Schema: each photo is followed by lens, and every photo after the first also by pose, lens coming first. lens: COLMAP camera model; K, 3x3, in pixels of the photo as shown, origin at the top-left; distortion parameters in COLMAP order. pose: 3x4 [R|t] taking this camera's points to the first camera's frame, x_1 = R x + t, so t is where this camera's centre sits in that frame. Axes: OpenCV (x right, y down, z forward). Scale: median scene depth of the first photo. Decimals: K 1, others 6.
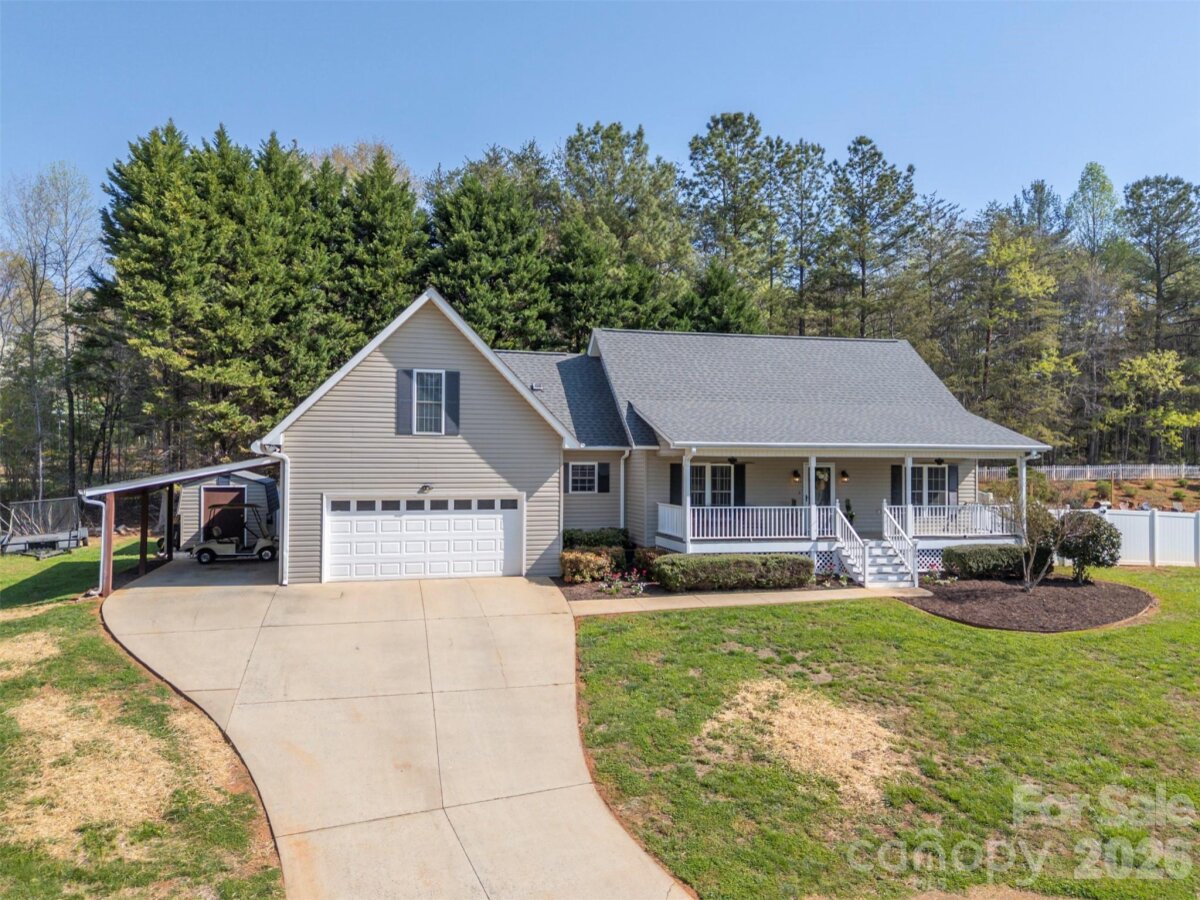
lens RADIAL K [[883.5, 0, 604.2], [0, 883.5, 449.1], [0, 0, 1]] dist [0.075504, -0.068980]
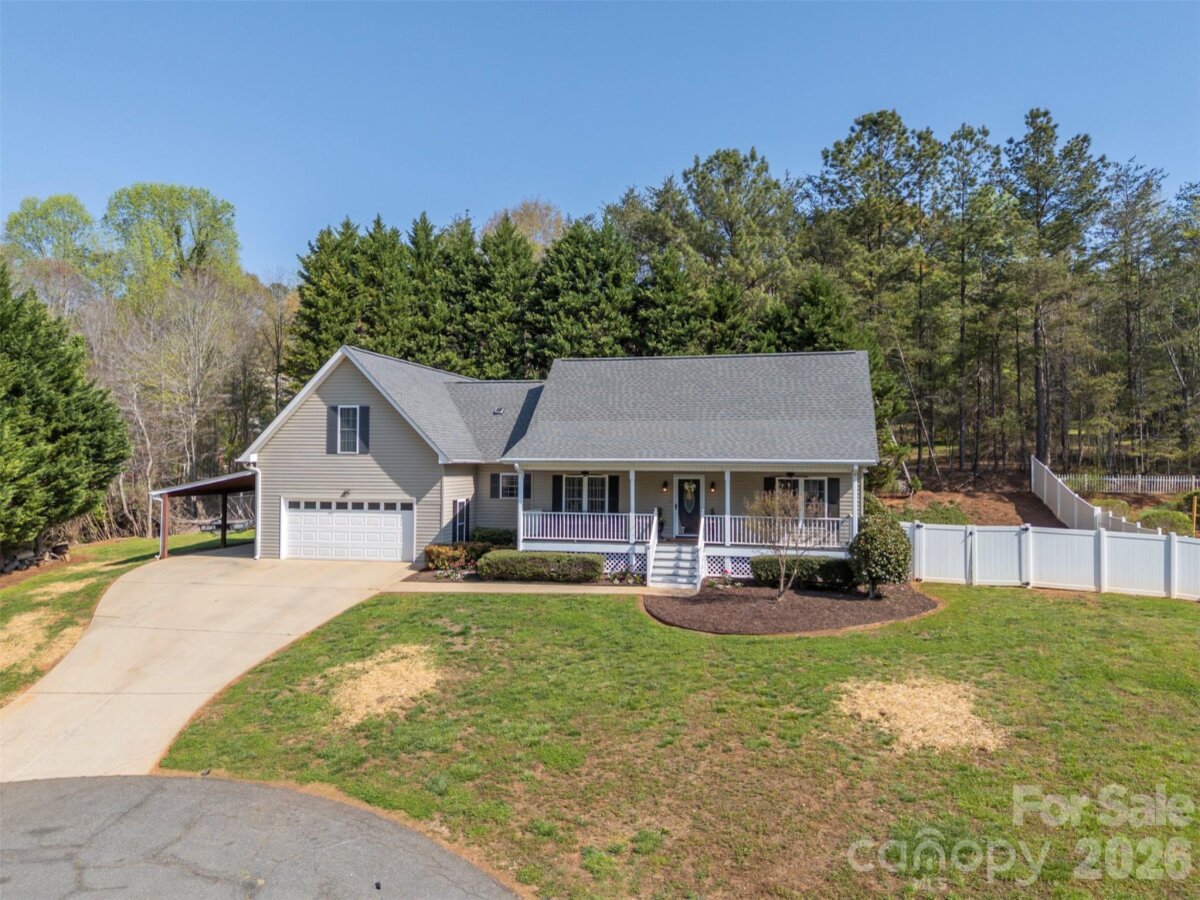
lens RADIAL K [[883.5, 0, 602.5], [0, 883.5, 449.0], [0, 0, 1]] dist [0.075504, -0.068980]
pose [[0.886630, -0.007401, -0.462420, 0.716626], [0.007258, 0.999971, -0.002088, -0.016555], [0.462422, -0.001505, 0.886659, -0.020981]]
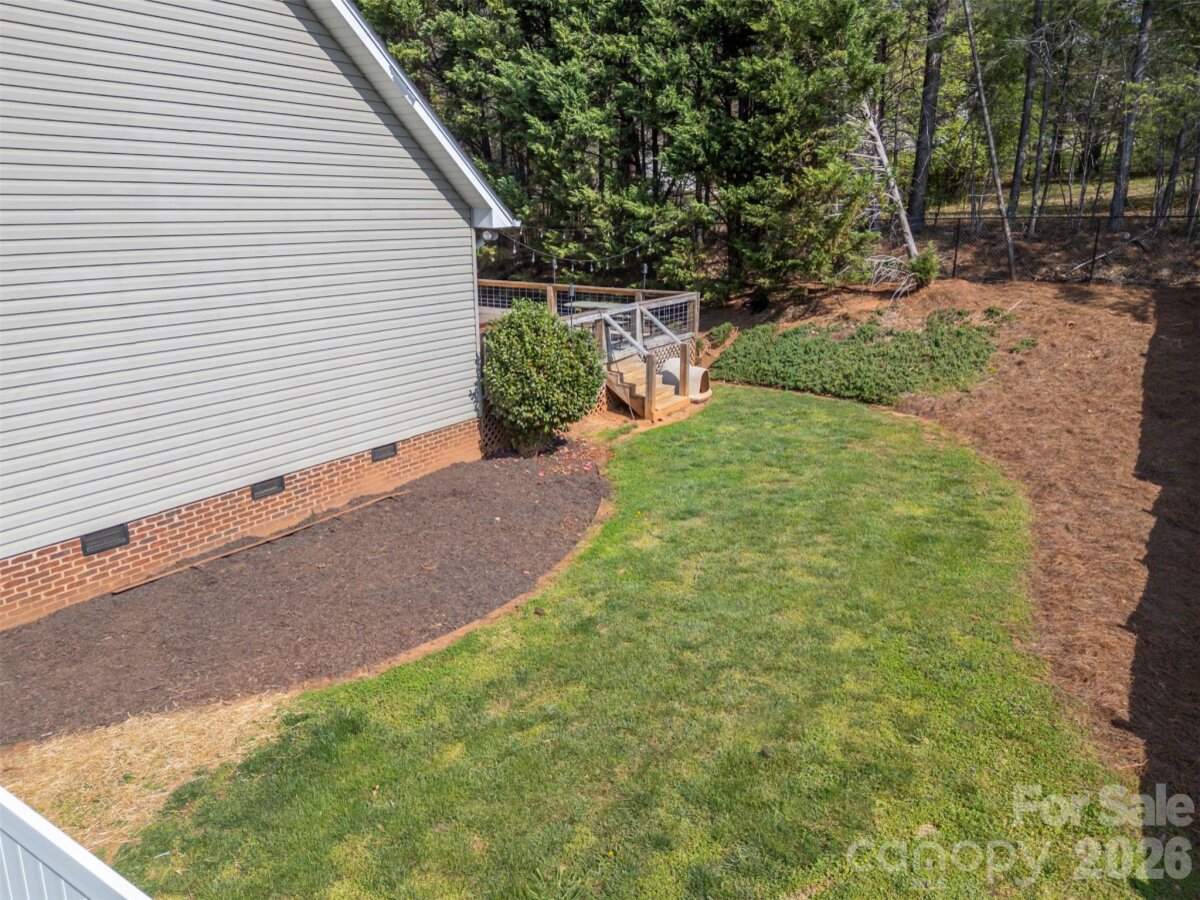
lens RADIAL K [[883.5, 0, 598.2], [0, 883.5, 451.1], [0, 0, 1]] dist [0.075504, -0.068980]
pose [[0.677044, 0.194934, -0.709657, 0.839842], [0.014735, 0.960498, 0.277895, -0.007392], [0.735795, -0.198604, 0.647427, 1.196717]]
